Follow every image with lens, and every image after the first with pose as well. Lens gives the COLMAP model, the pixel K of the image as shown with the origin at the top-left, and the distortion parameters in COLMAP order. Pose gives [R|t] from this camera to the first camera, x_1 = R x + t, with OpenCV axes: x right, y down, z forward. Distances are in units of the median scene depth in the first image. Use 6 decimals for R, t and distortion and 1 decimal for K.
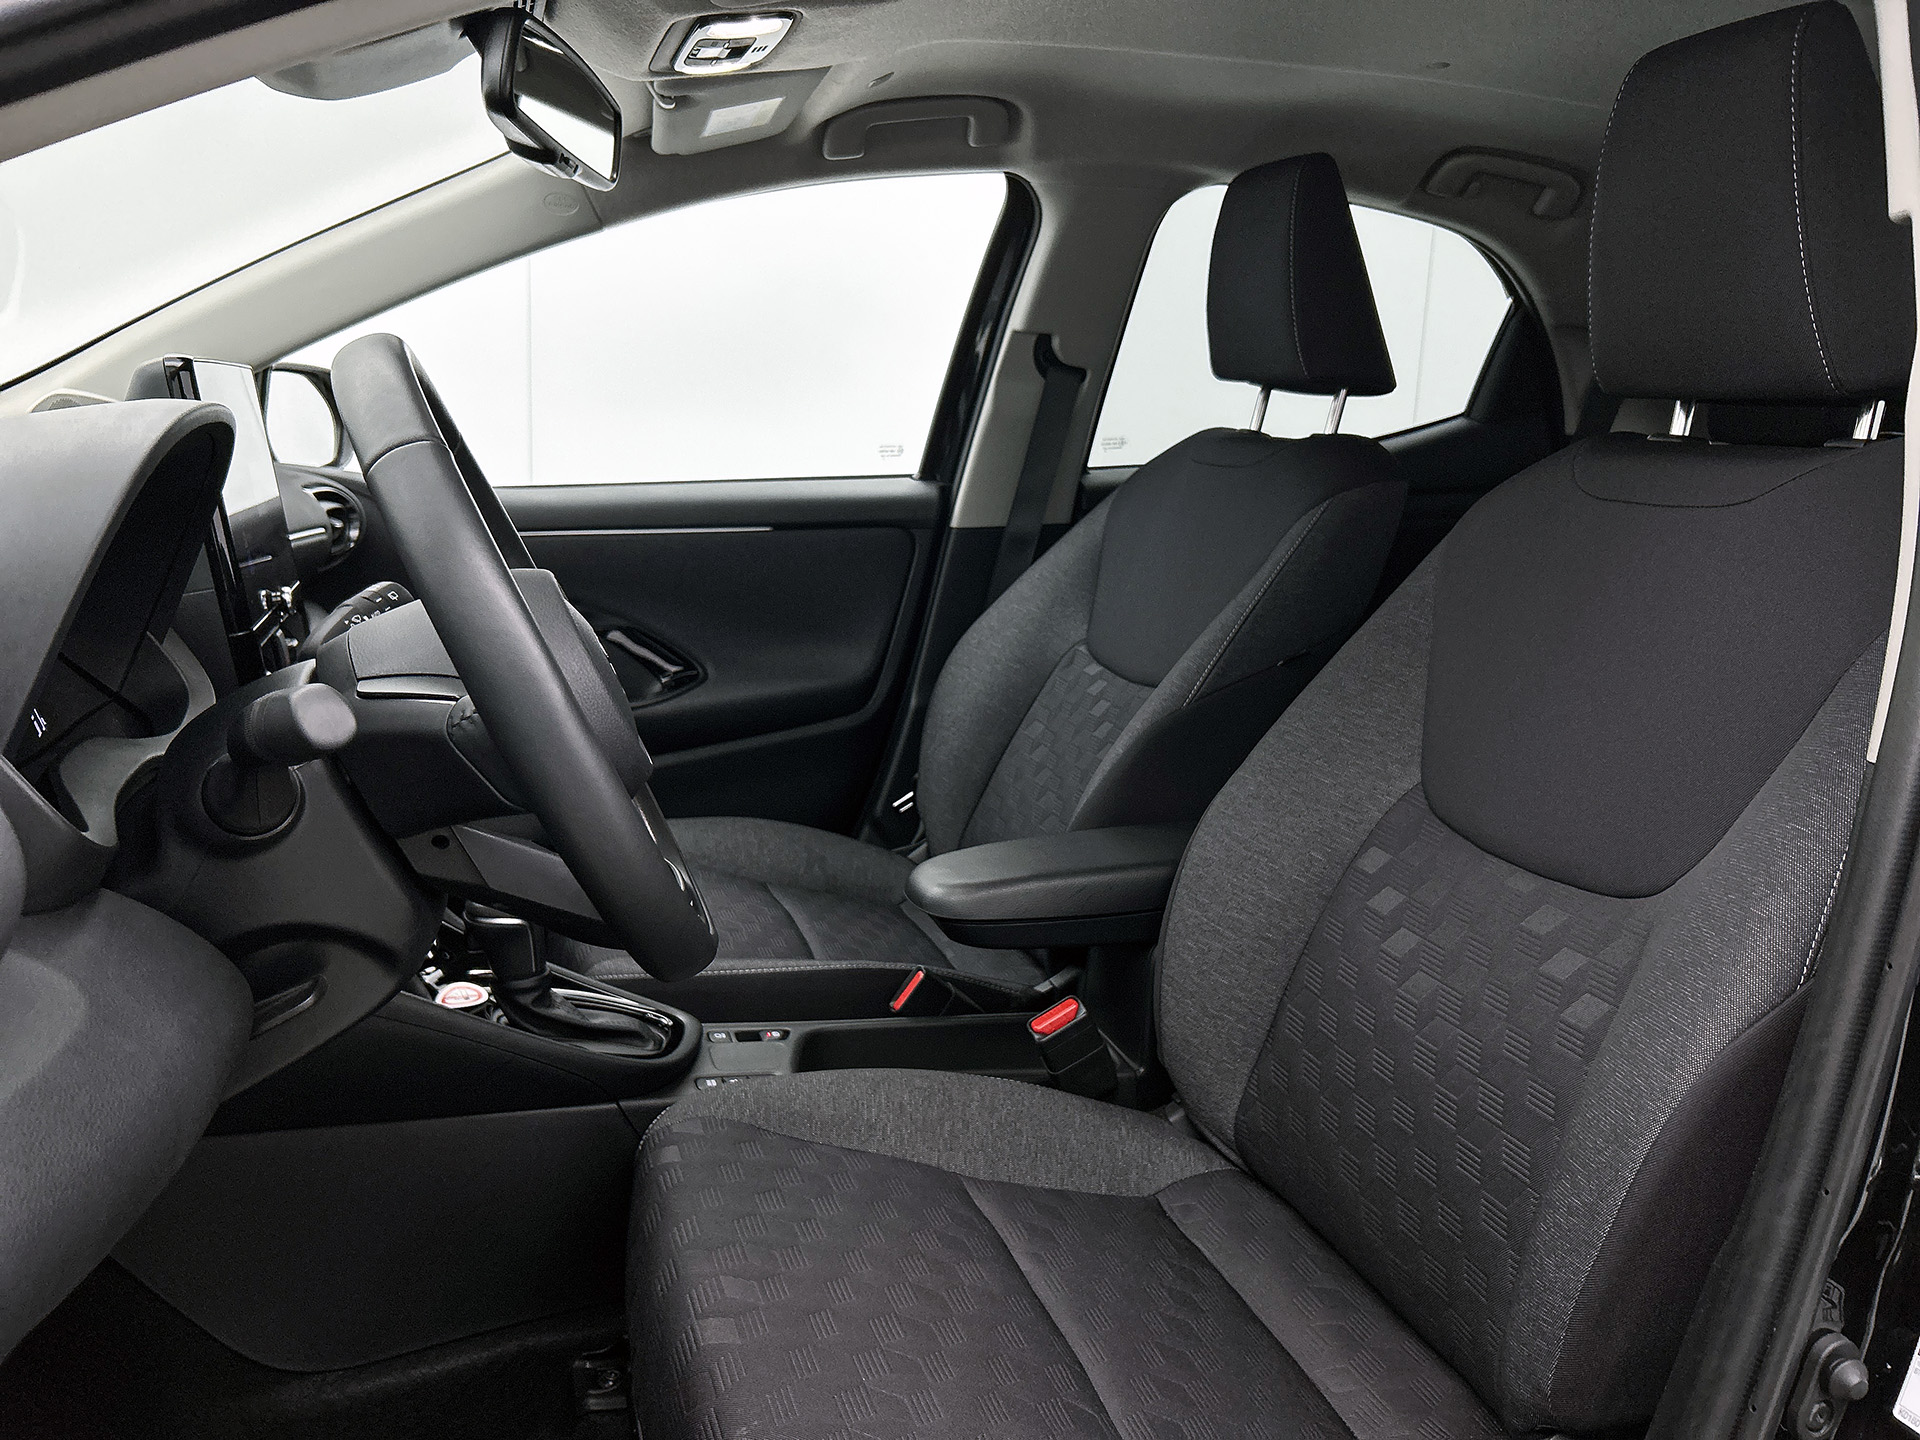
lens RADIAL K [[1522.5, 0, 985.4], [0, 1522.5, 716.7], [0, 0, 1]] dist [0.021186, 0.000323]
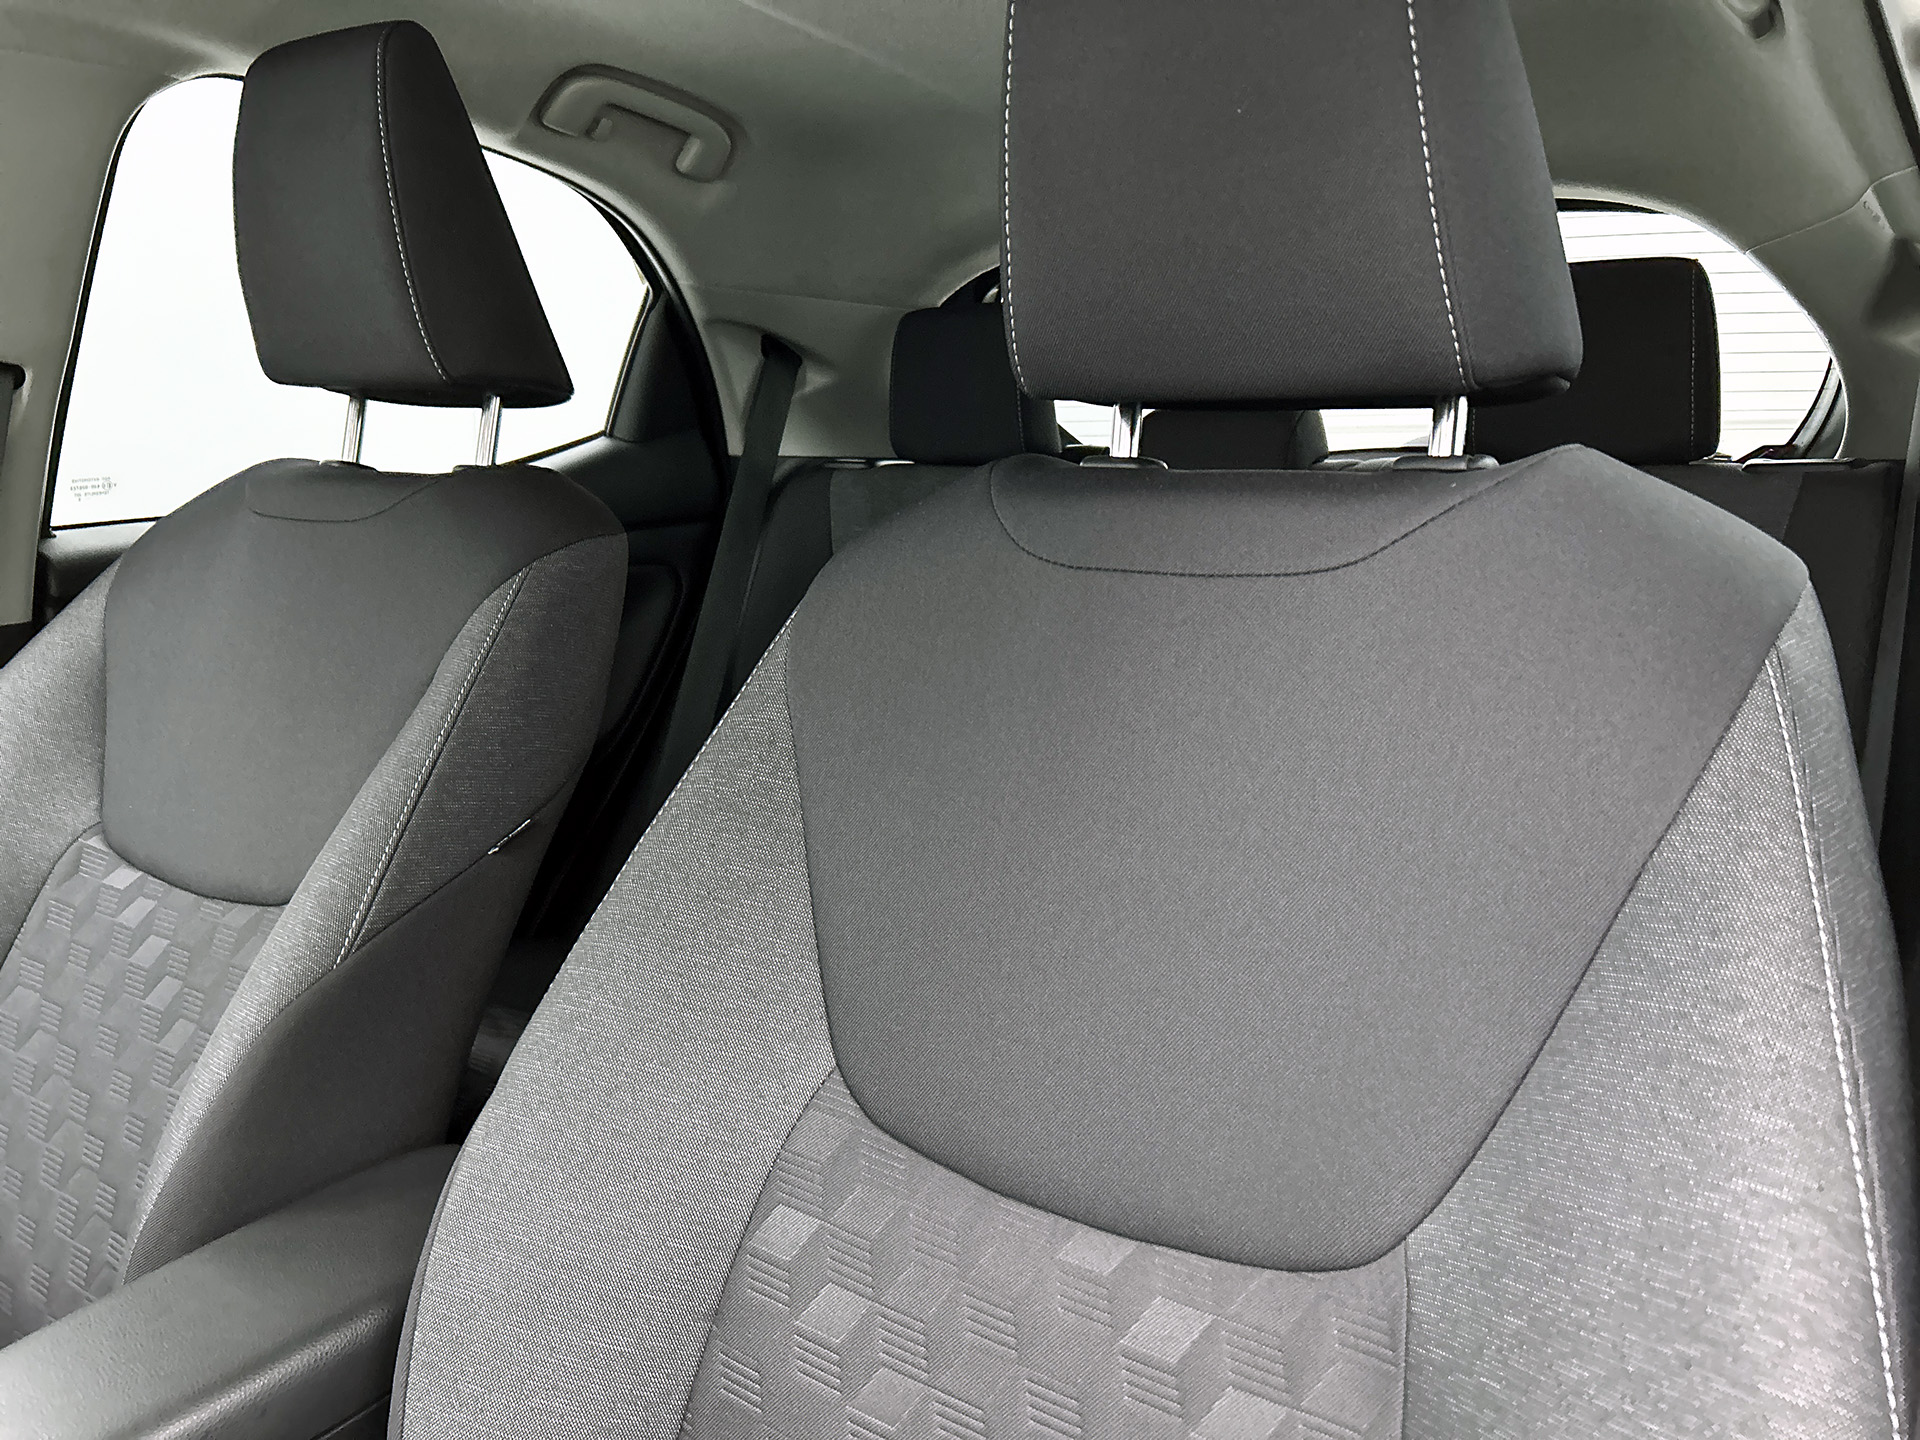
lens RADIAL K [[1522.5, 0, 985.4], [0, 1522.5, 716.7], [0, 0, 1]] dist [0.021186, 0.000323]
pose [[0.813343, -0.128608, 0.567392, 0.014554], [0.135350, 0.990330, 0.030453, -0.066156], [-0.565822, 0.052028, 0.822884, 0.328043]]
